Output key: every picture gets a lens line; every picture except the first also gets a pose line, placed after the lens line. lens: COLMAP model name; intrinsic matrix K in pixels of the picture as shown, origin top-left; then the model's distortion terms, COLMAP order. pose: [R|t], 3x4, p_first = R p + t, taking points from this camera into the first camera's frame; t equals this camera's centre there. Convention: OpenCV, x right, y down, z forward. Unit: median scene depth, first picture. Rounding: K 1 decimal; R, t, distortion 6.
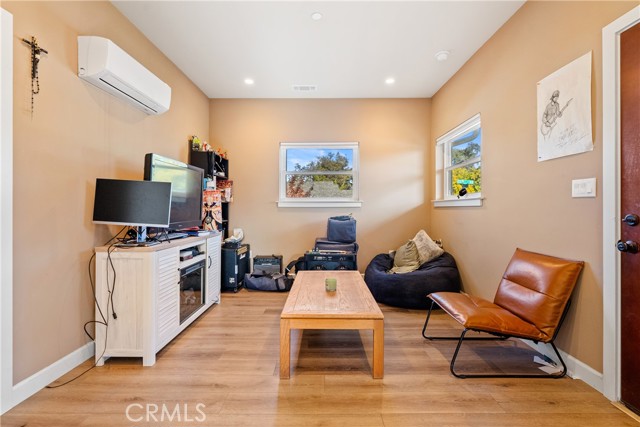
lens RADIAL K [[292.0, 0, 320.9], [0, 292.0, 208.6], [0, 0, 1]] dist [-0.001701, 0.000094]
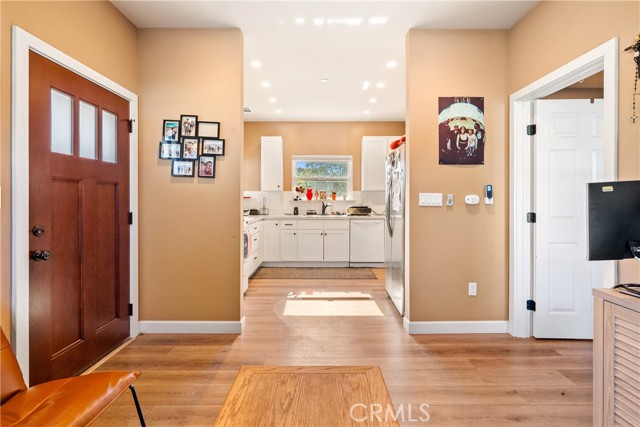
lens RADIAL K [[296.8, 0, 320.1], [0, 296.8, 200.9], [0, 0, 1]] dist [-0.001666, -0.000092]
pose [[-0.999999, 0.001047, 0.000093, 0.007087], [0.001047, 0.999996, 0.002583, -0.037922], [-0.000090, 0.002583, -0.999997, 1.091813]]
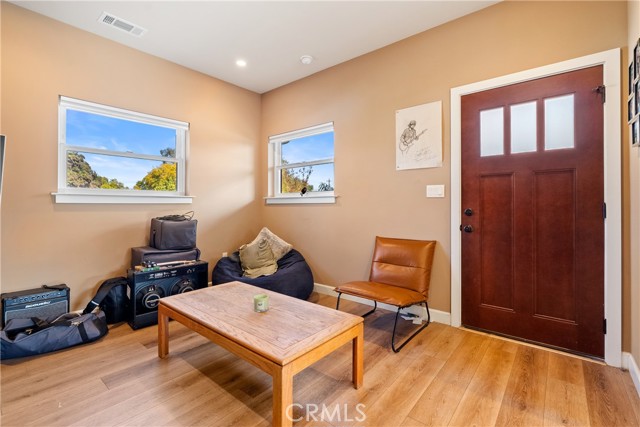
lens RADIAL K [[291.3, 0, 319.9], [0, 291.3, 204.8], [0, 0, 1]] dist [-0.002281, 0.000050]
pose [[0.638955, 0.001922, 0.769242, -0.374120], [0.001378, 0.999992, -0.003643, 0.001863], [-0.769243, 0.003387, 0.638947, 0.310053]]
